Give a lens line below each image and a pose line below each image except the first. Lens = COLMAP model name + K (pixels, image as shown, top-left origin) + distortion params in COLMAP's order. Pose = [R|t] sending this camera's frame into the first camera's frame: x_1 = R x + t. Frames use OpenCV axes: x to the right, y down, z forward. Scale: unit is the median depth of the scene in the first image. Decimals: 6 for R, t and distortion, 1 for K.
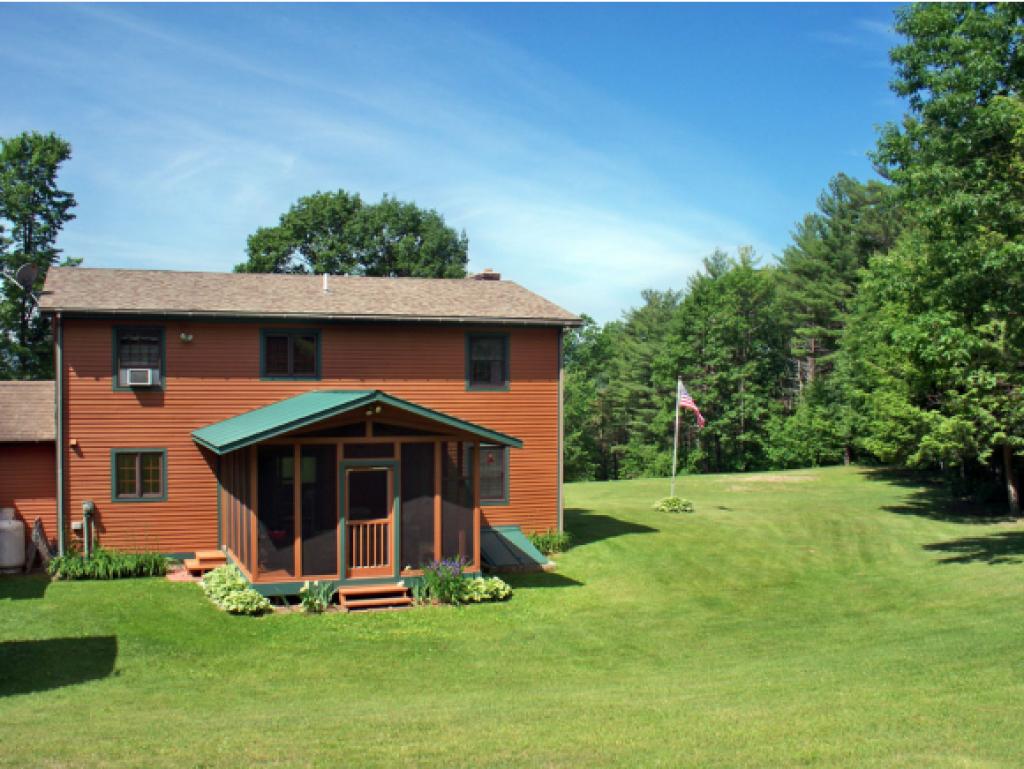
lens RADIAL K [[1054.9, 0, 512.0], [0, 1054.9, 384.5], [0, 0, 1]] dist [-0.216713, 0.247619]
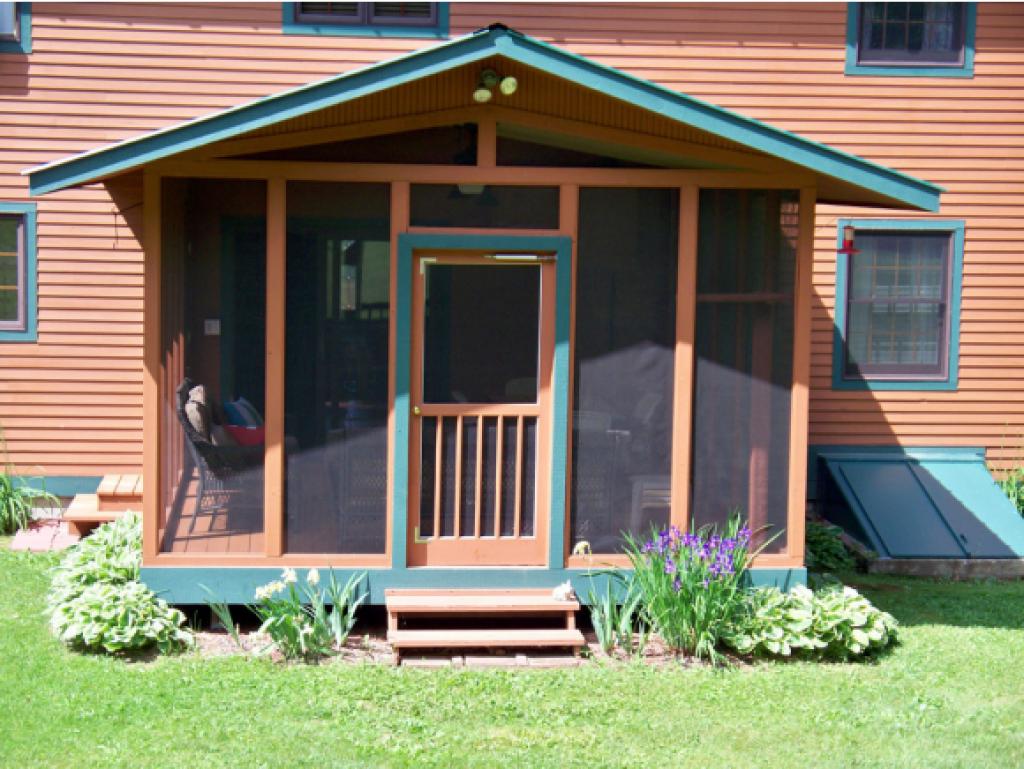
lens RADIAL K [[2285.7, 0, 512.0], [0, 2285.7, 384.5], [0, 0, 1]] dist [-0.033349, 0.640096]
pose [[0.965611, 0.046986, -0.255710, 0.068856], [-0.019649, 0.993910, 0.108429, 0.039167], [0.259247, -0.099676, 0.960654, 0.265214]]
